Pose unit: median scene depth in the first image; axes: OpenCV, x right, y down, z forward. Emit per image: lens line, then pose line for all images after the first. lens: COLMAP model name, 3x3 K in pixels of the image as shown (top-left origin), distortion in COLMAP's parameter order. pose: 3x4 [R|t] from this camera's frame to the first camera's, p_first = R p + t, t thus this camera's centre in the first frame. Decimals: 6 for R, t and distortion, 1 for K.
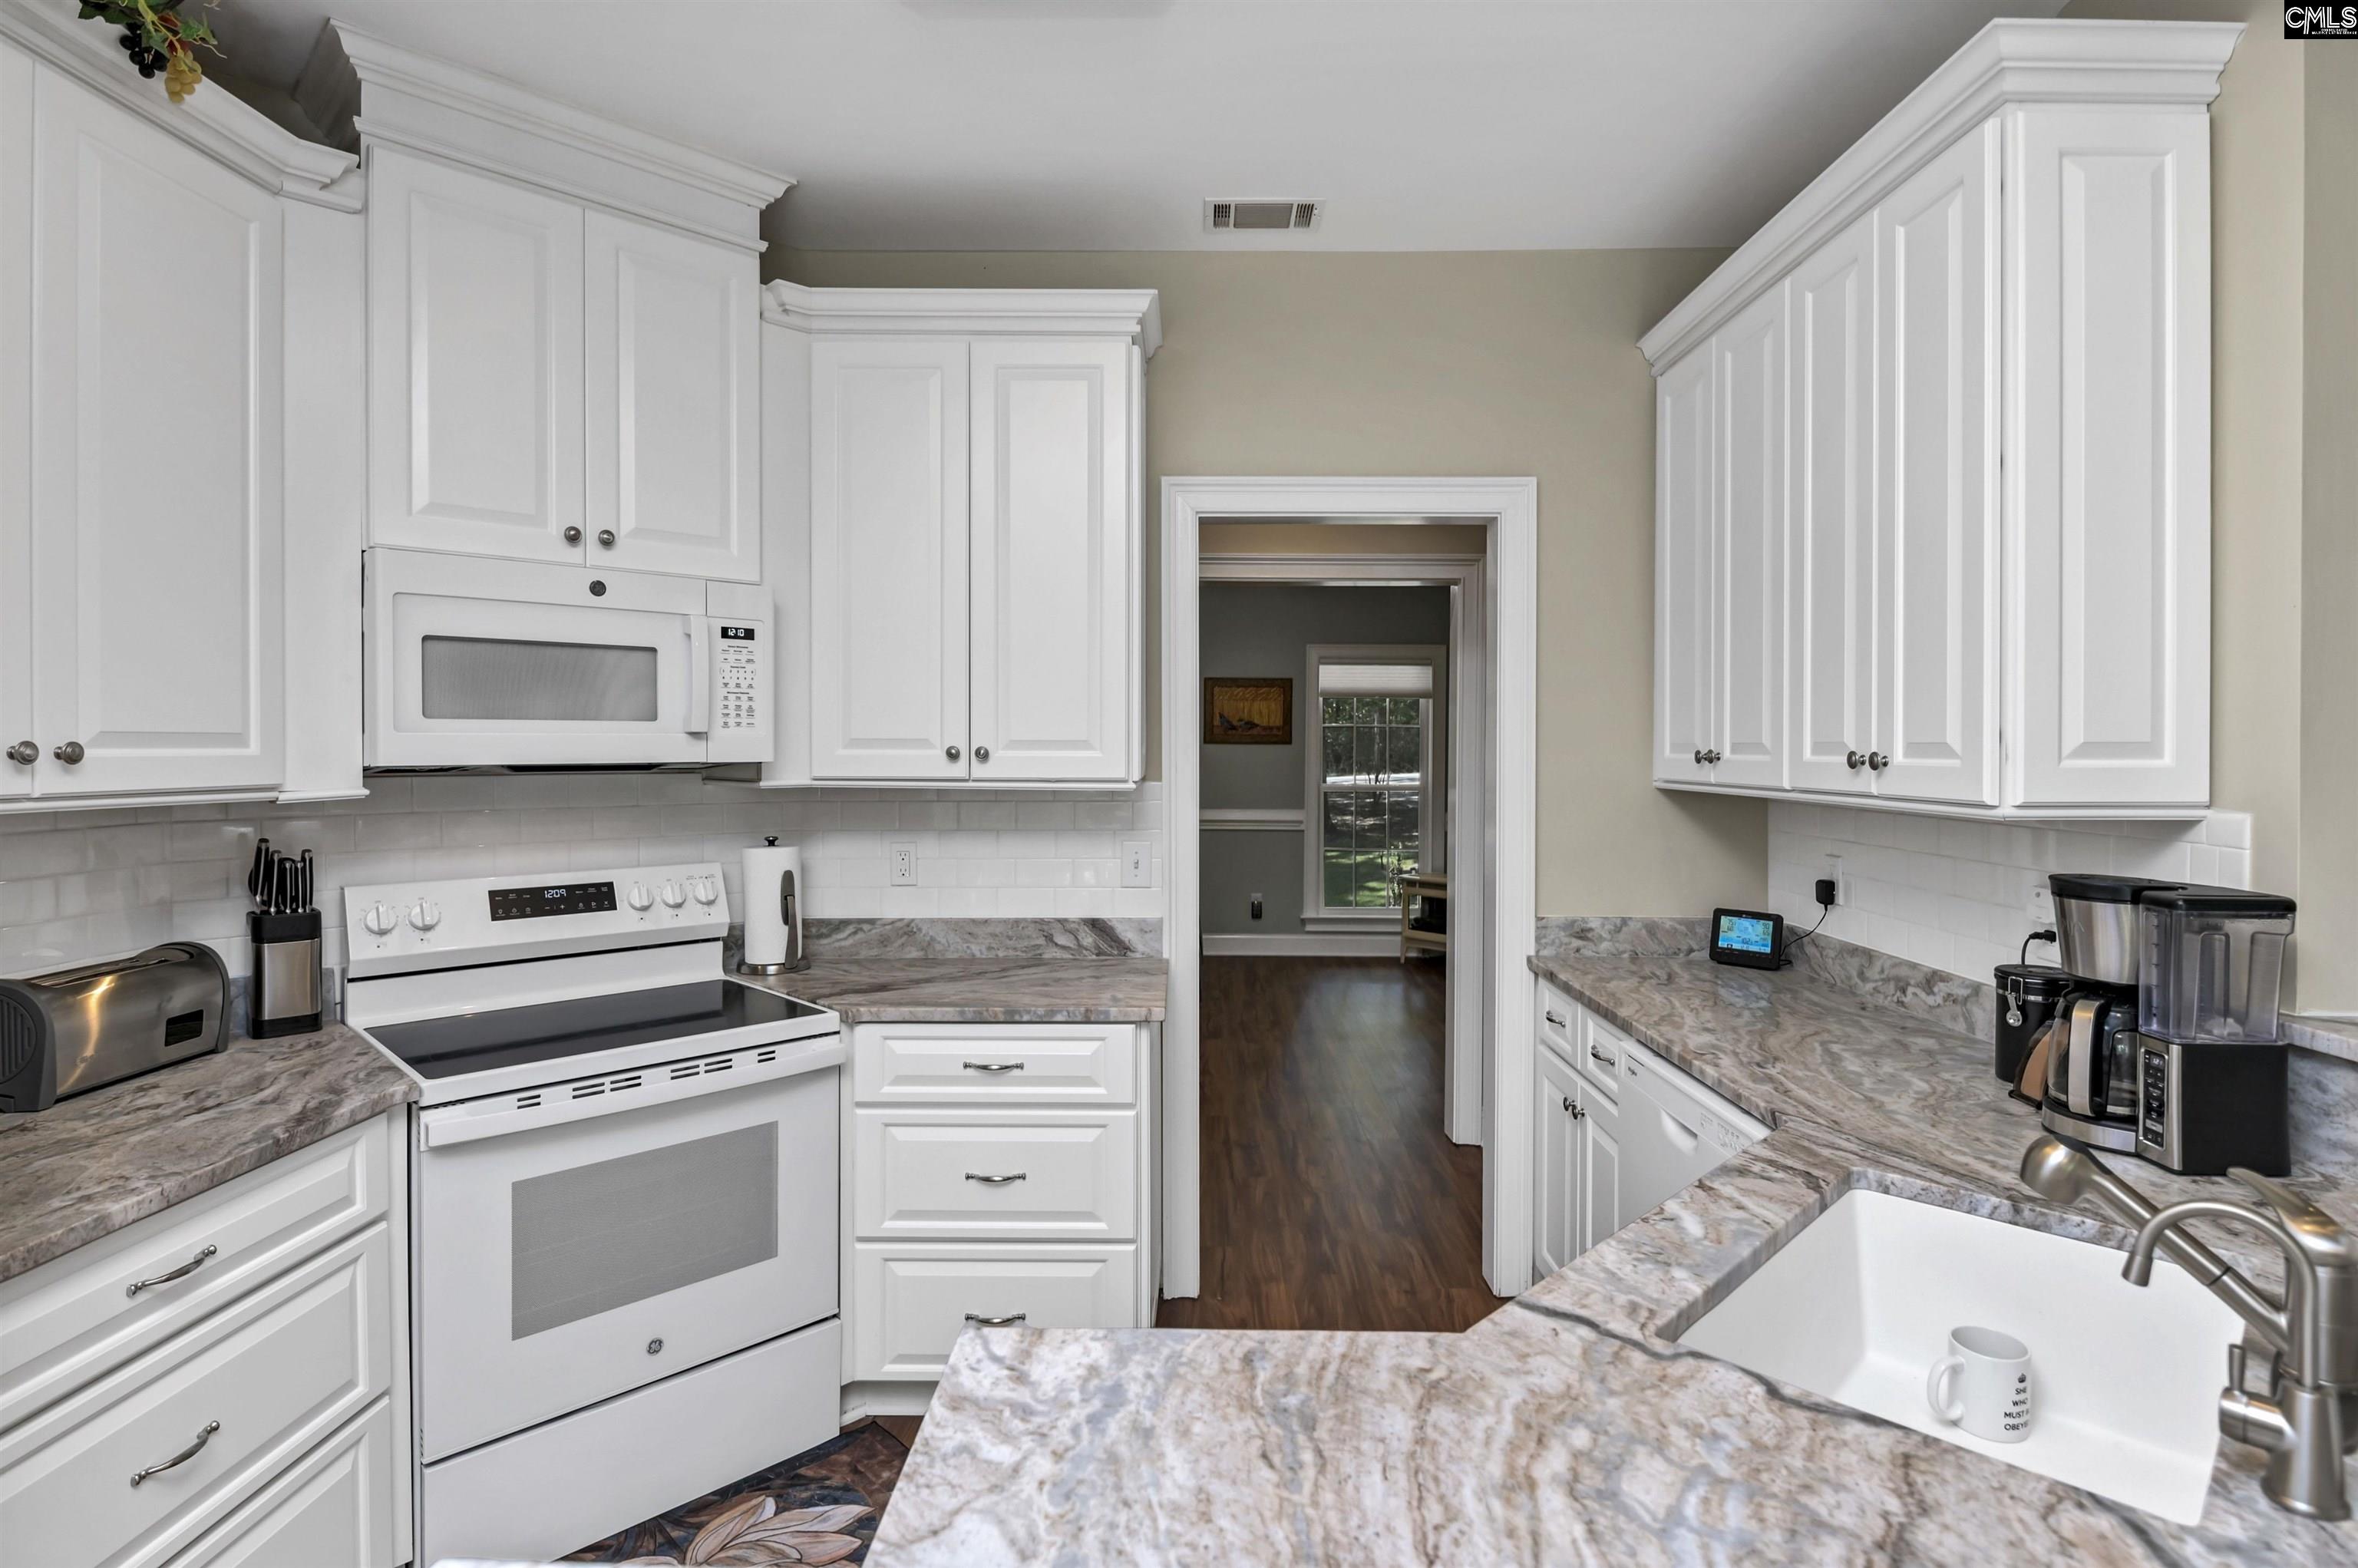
lens RADIAL K [[1214.5, 0, 1224.7], [0, 1214.5, 758.9], [0, 0, 1]] dist [0.001612, -0.006798]
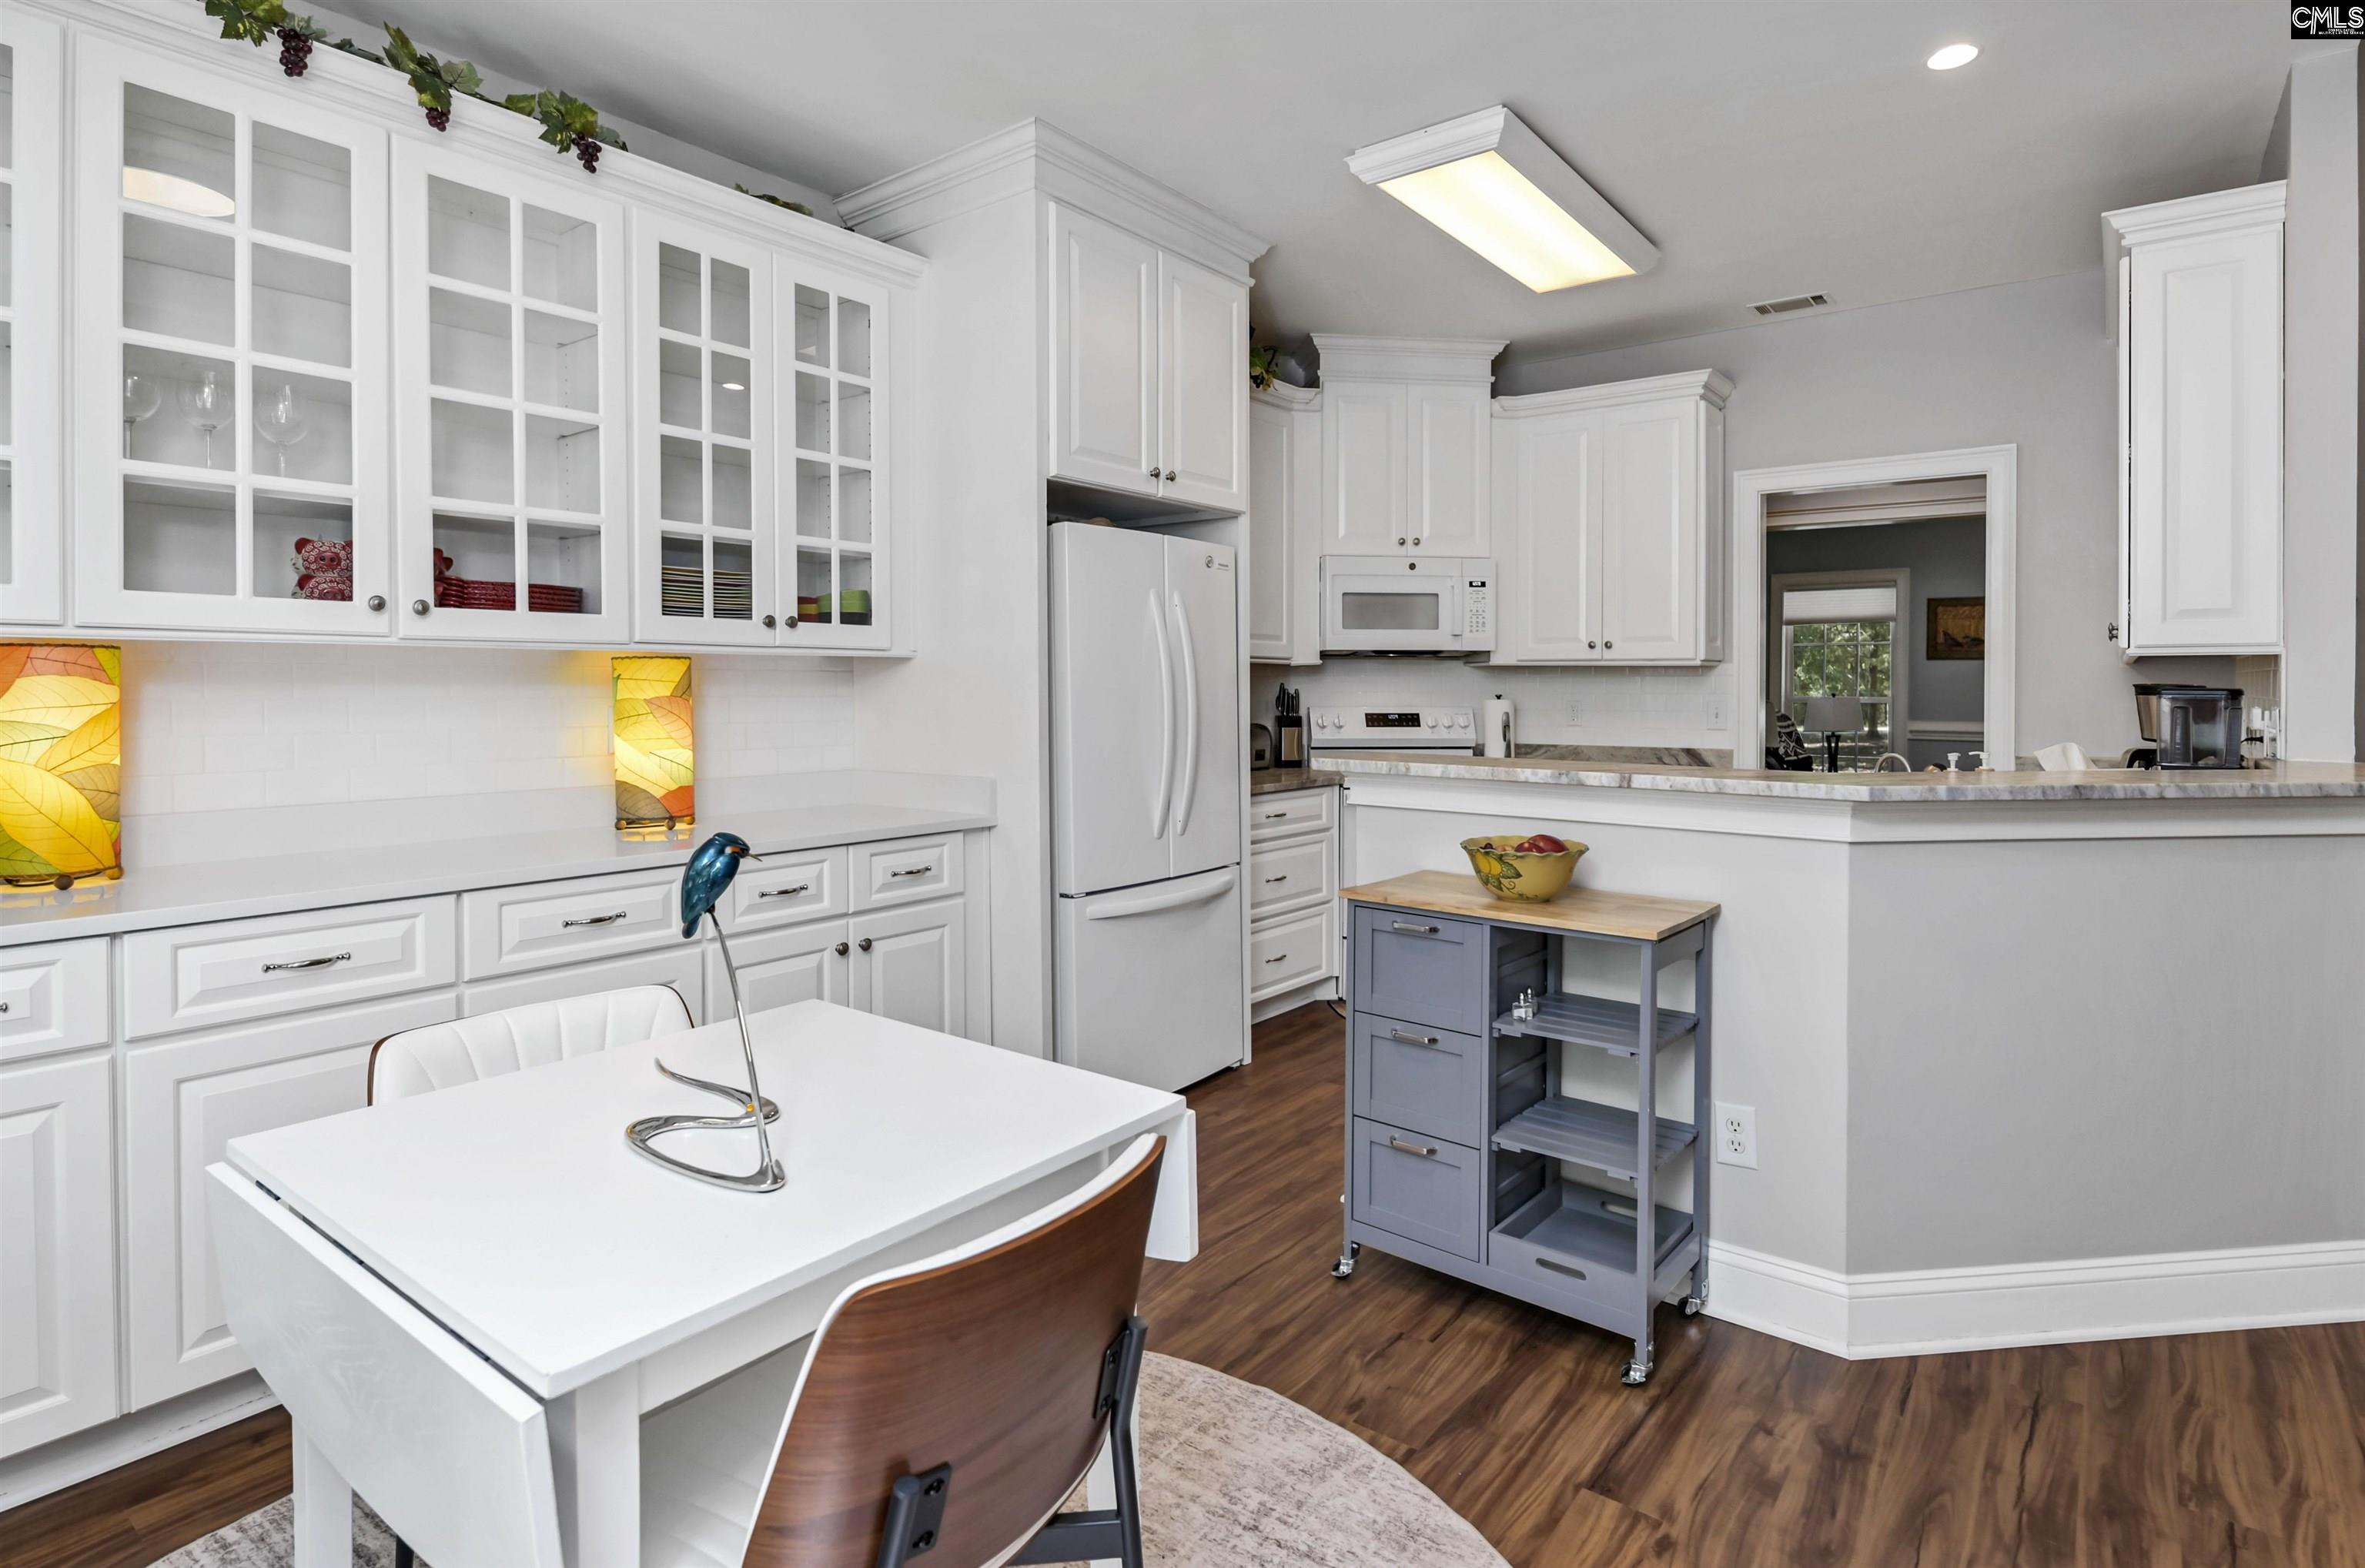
lens RADIAL K [[1214.7, 0, 1199.4], [0, 1214.7, 693.4], [0, 0, 1]] dist [0.001479, 0.000181]
pose [[0.791024, 0.003504, -0.611776, 0.446564], [-0.006983, 0.999970, -0.003301, 0.082782], [0.611746, 0.006883, 0.791024, -0.826294]]
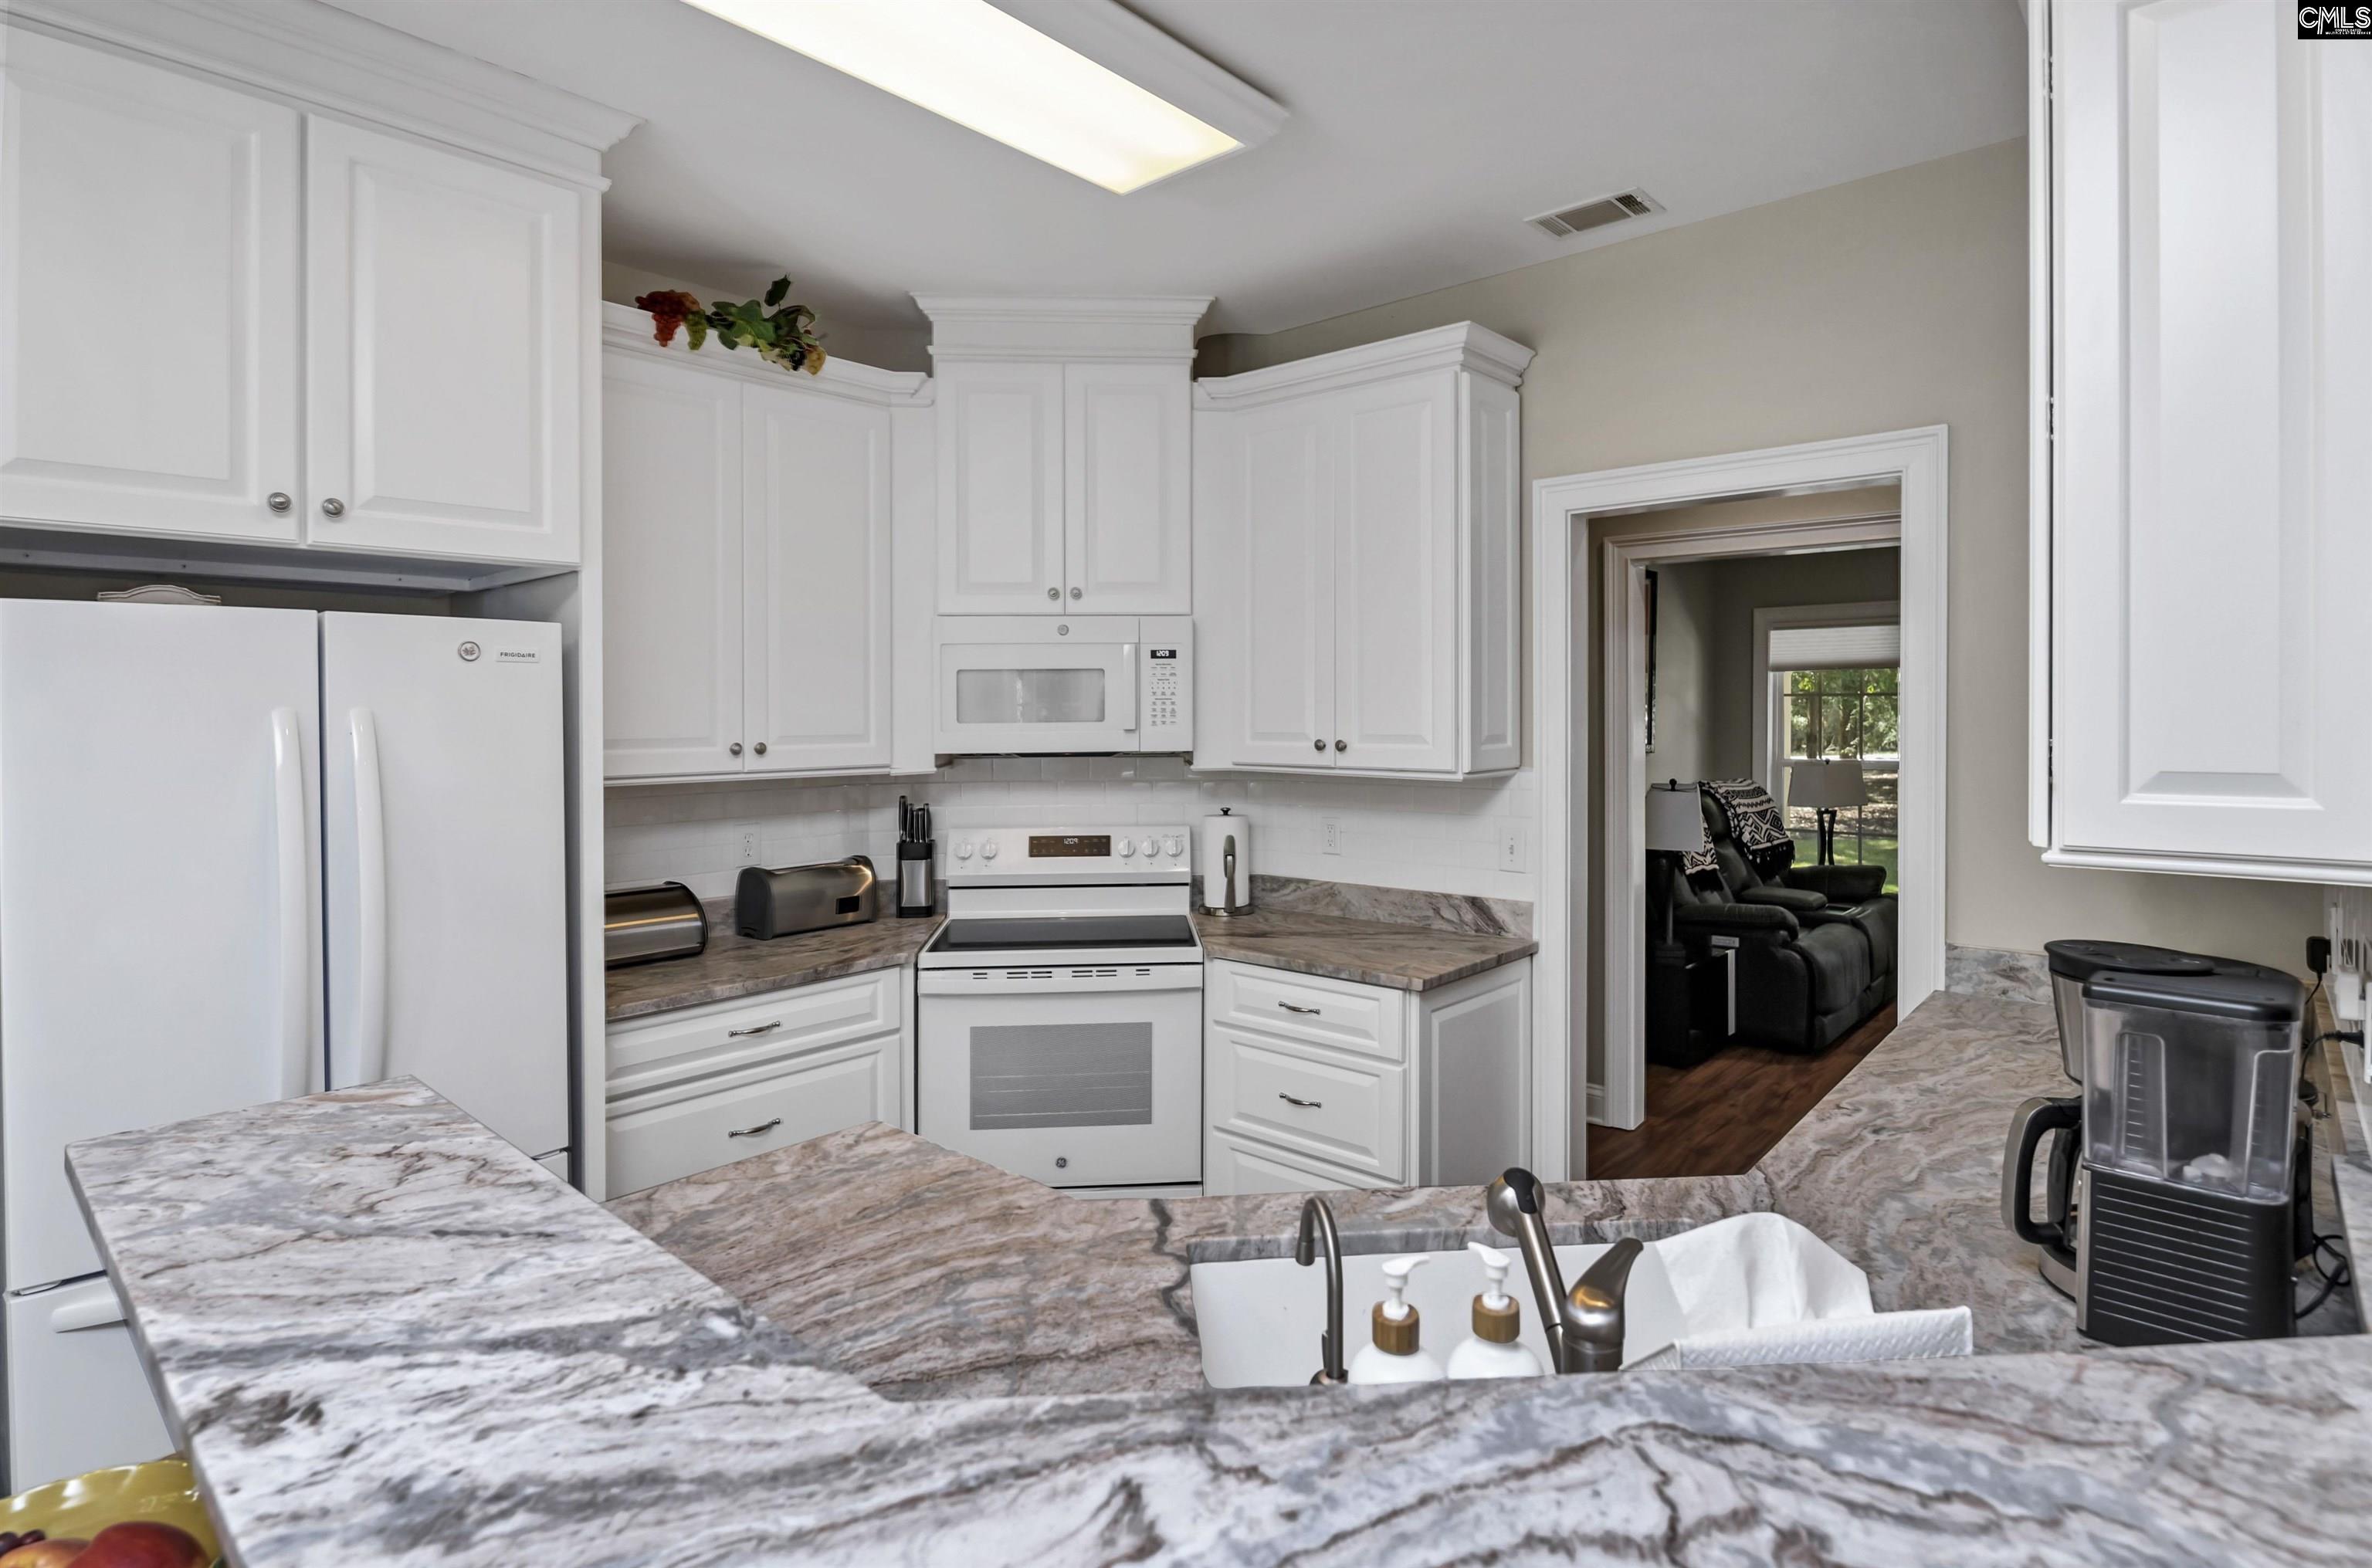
lens RADIAL K [[1222.5, 0, 1182.6], [0, 1222.5, 720.8], [0, 0, 1]] dist [0.002824, 0.000600]
pose [[0.746943, -0.000513, -0.664888, 0.511775], [0.000147, 1.000000, -0.000607, -0.030153], [0.664888, 0.000356, 0.746943, 0.016374]]
